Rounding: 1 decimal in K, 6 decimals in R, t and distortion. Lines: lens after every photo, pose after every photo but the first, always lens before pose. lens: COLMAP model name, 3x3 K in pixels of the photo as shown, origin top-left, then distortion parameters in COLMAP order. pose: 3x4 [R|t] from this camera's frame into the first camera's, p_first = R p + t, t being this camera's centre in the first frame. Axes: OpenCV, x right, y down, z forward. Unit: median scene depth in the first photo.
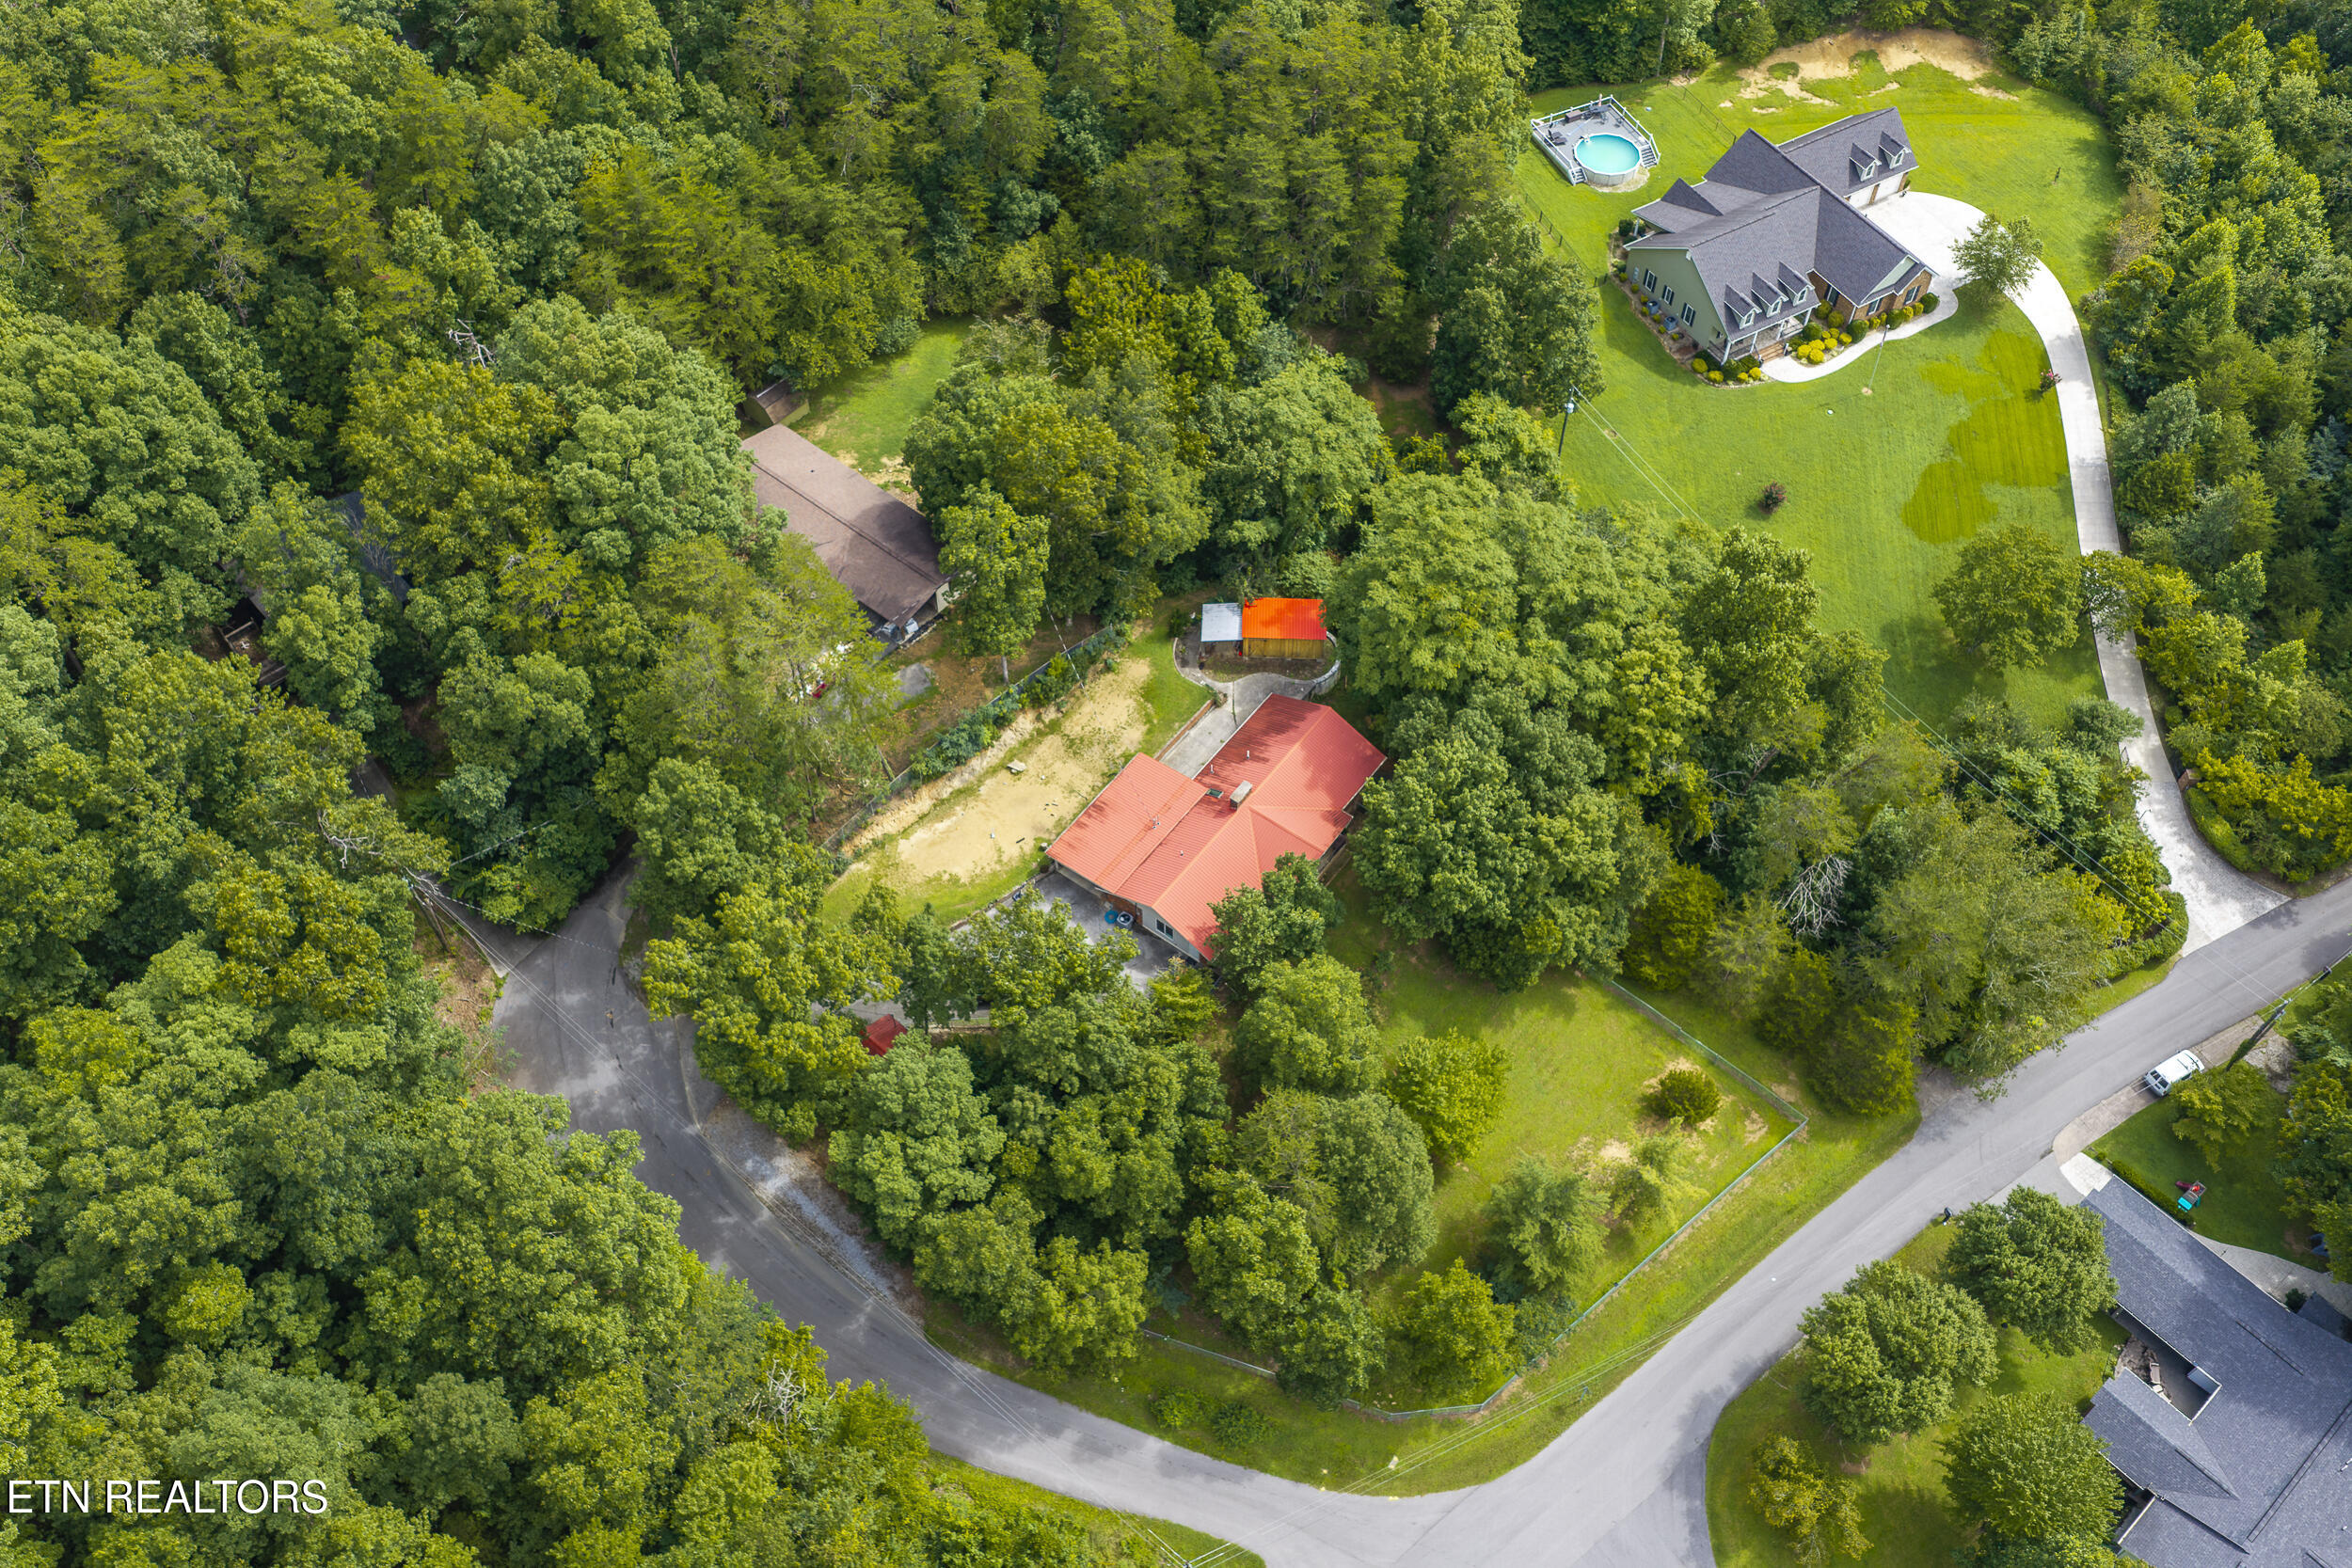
lens RADIAL K [[1930.5, 0, 1172.2], [0, 1930.5, 789.2], [0, 0, 1]] dist [0.007126, -0.018001]
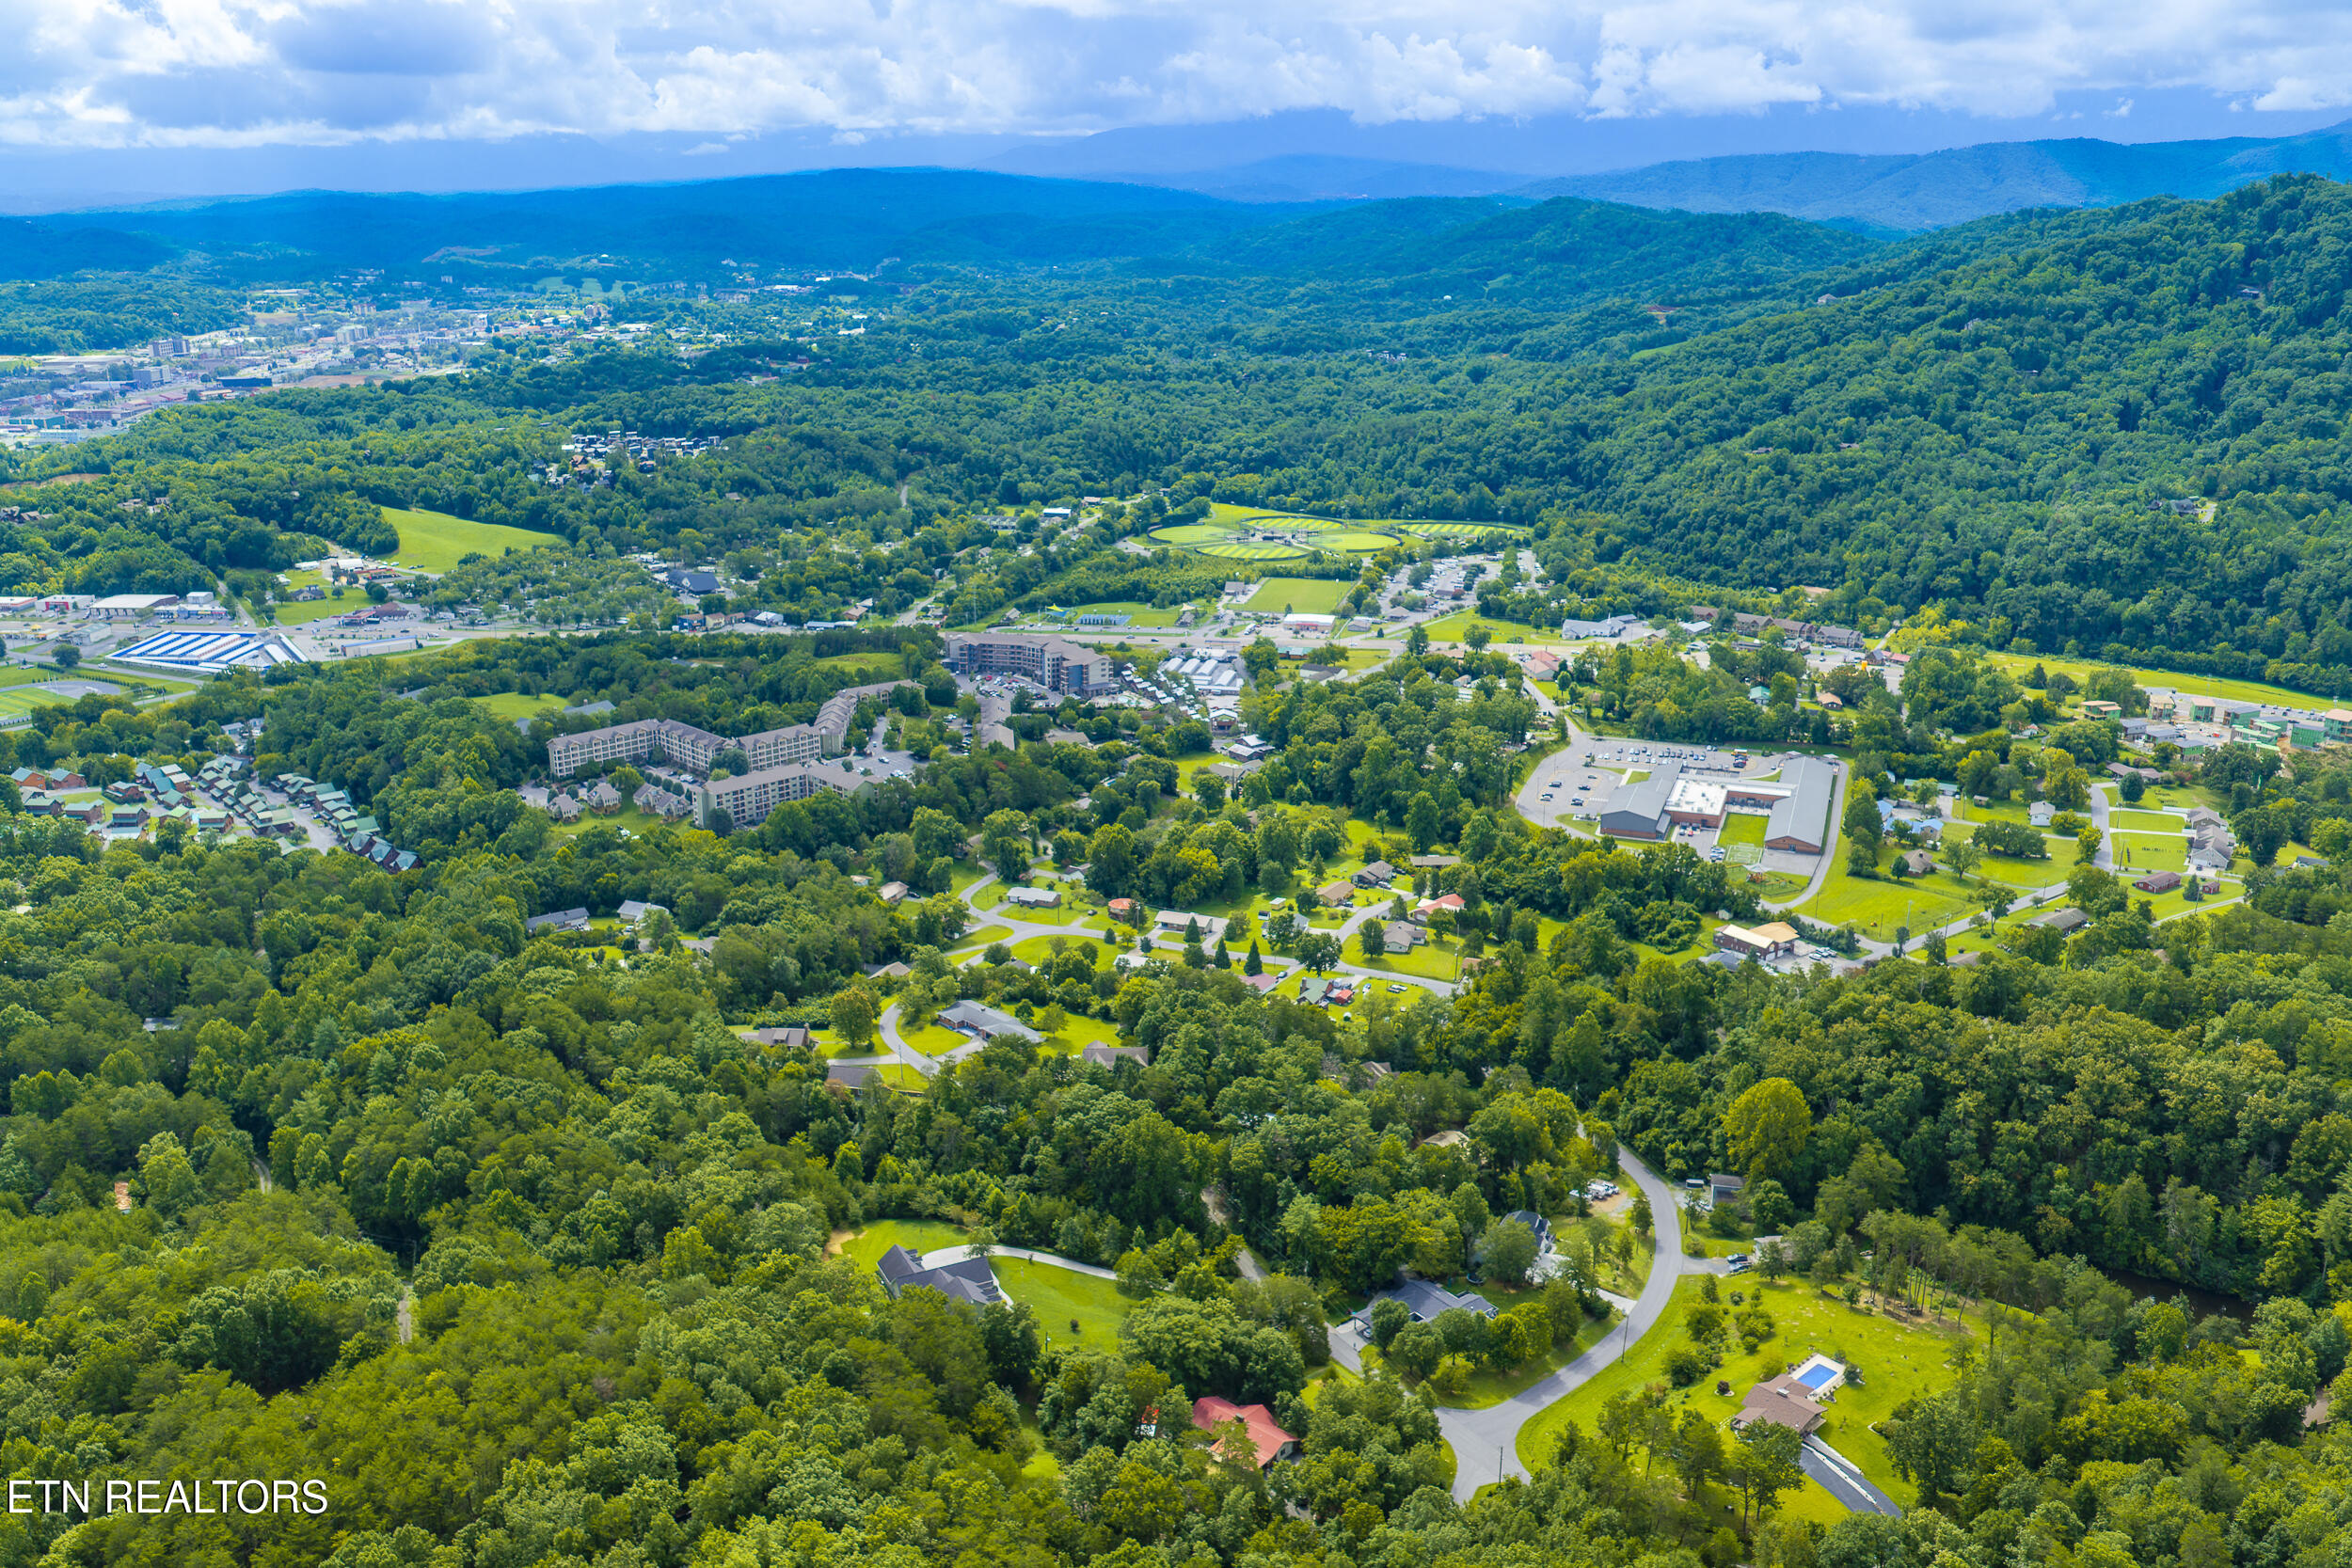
lens RADIAL K [[1930.5, 0, 1169.4], [0, 1930.5, 775.3], [0, 0, 1]] dist [0.007126, -0.018001]
pose [[0.075405, -0.275763, 0.958263, -2.197462], [0.803060, 0.586470, 0.105578, -0.847945], [-0.591108, 0.761582, 0.265677, -0.367622]]
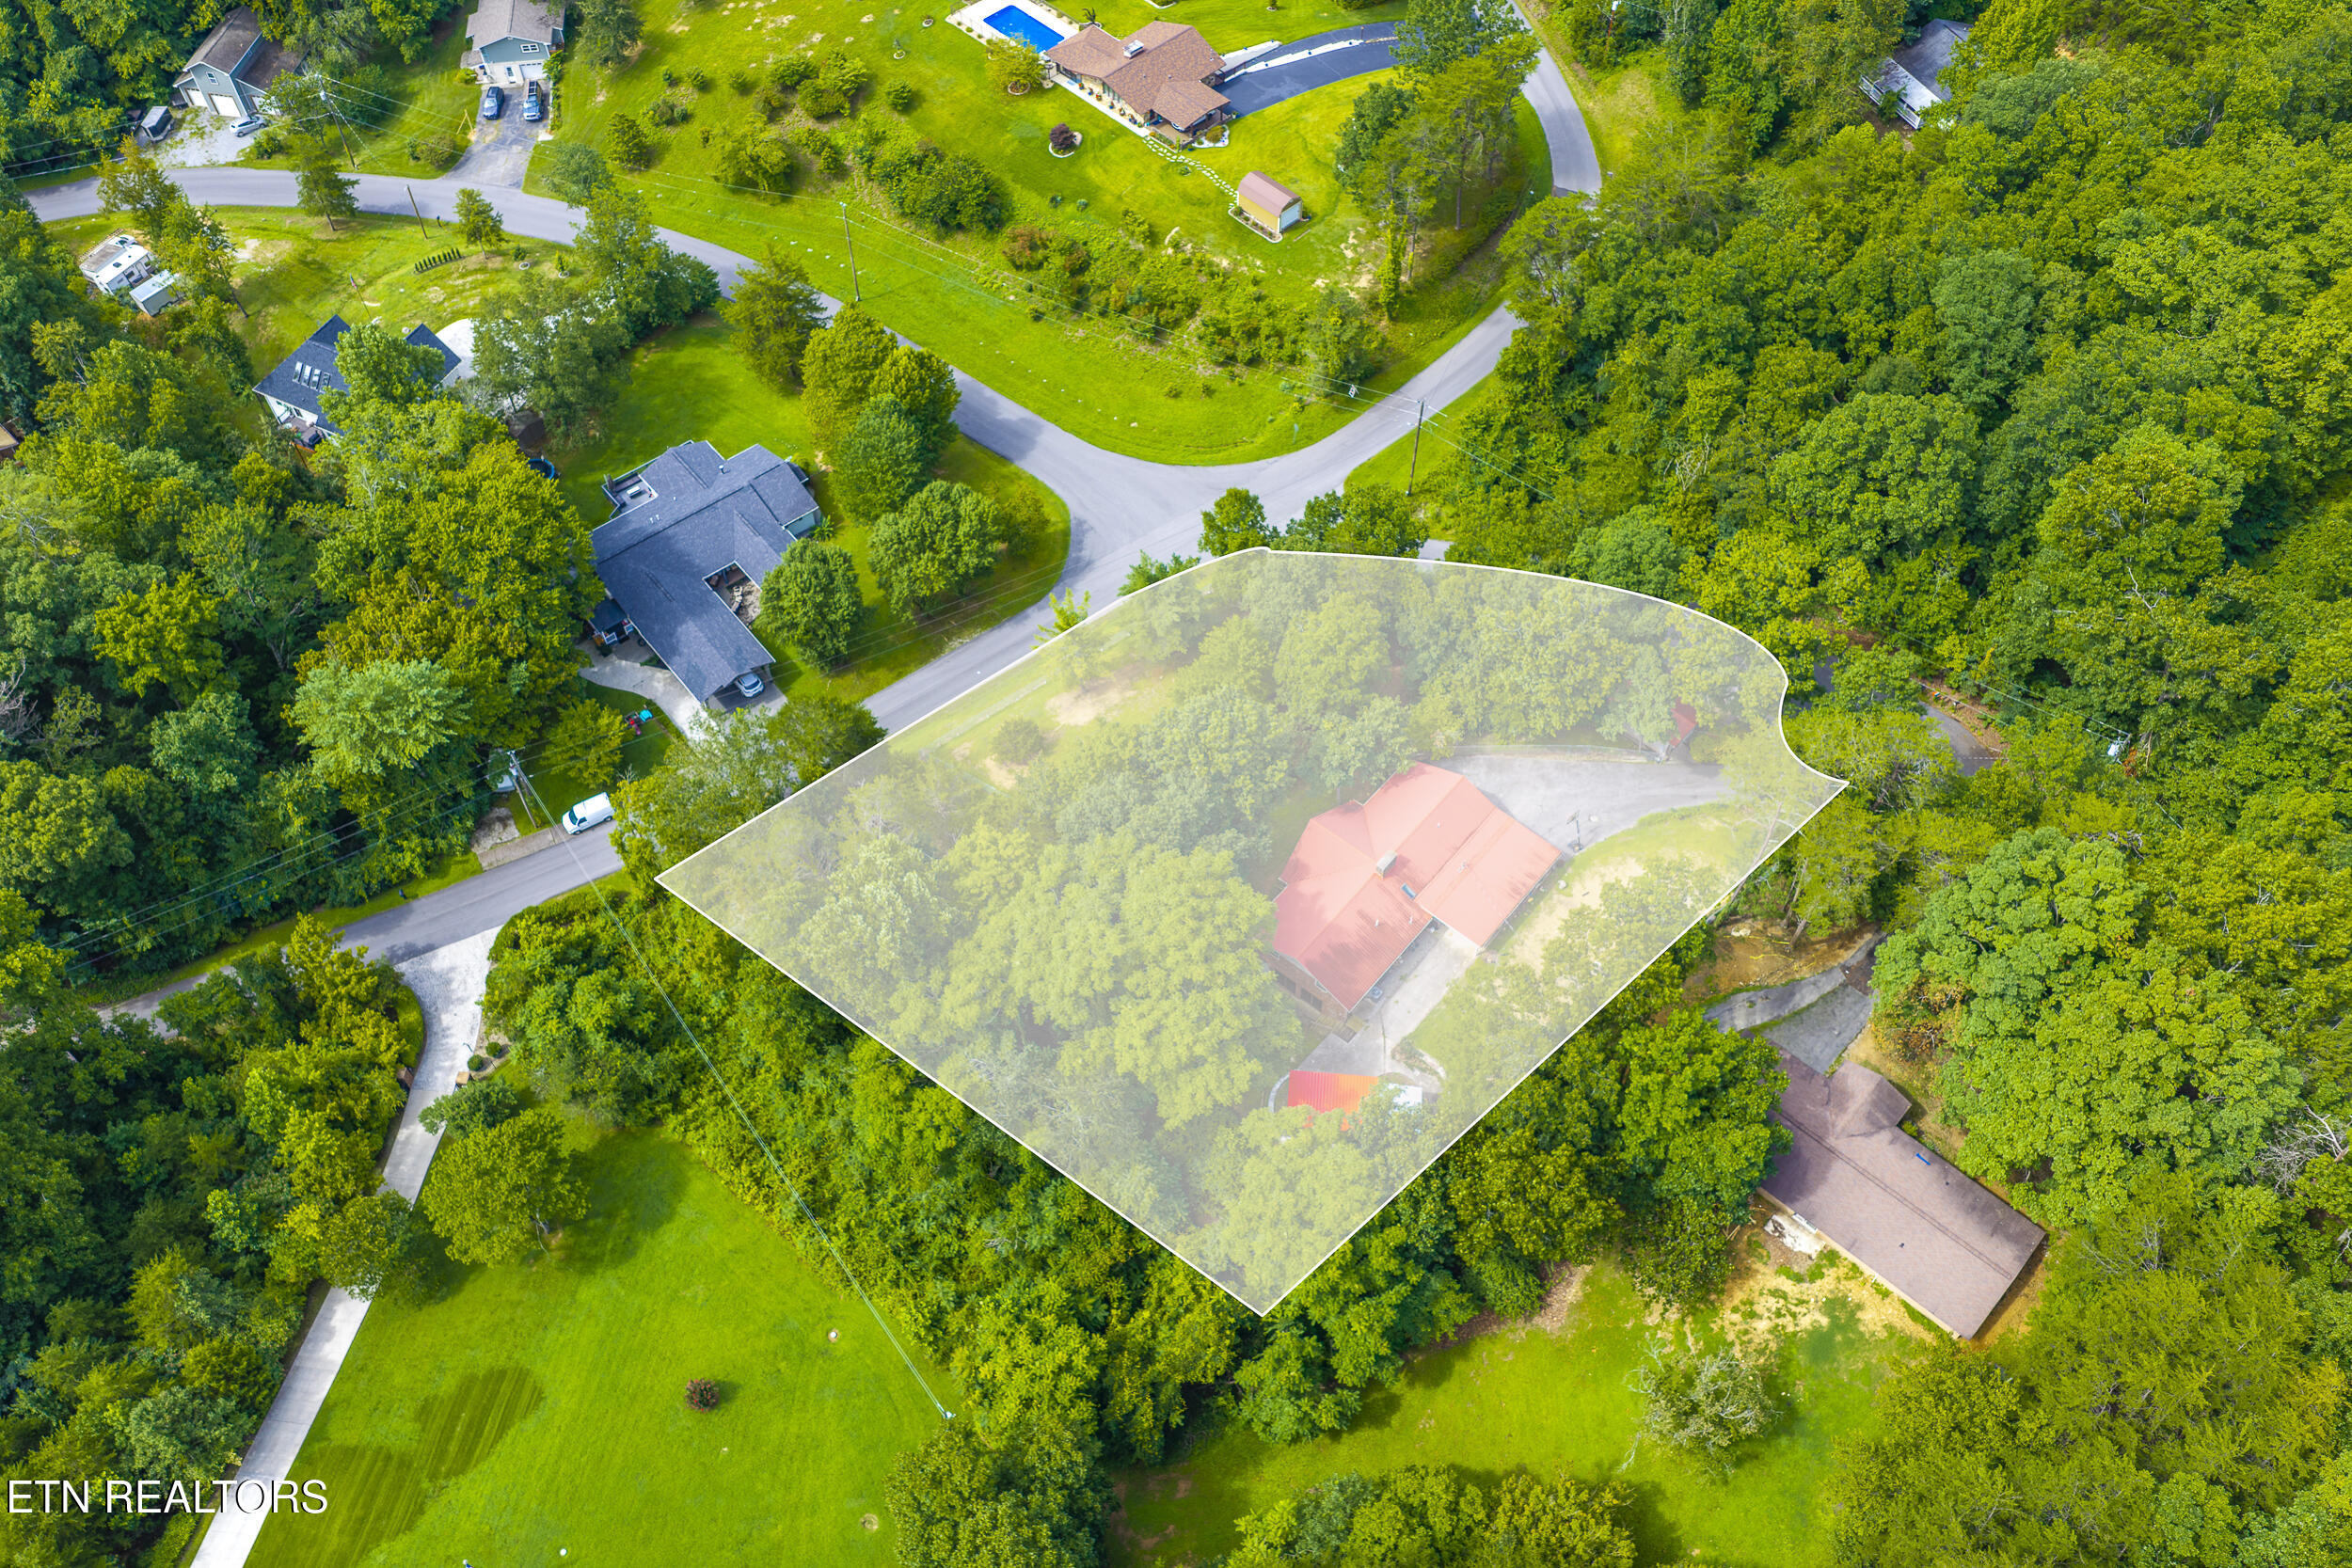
lens RADIAL K [[1930.5, 0, 1180.1], [0, 1930.5, 794.9], [0, 0, 1]] dist [0.007126, -0.018001]
pose [[-0.998780, -0.032636, 0.037053, 0.101384], [0.045495, -0.316610, 0.947464, -0.913534], [-0.019190, 0.947994, 0.317708, 0.563009]]
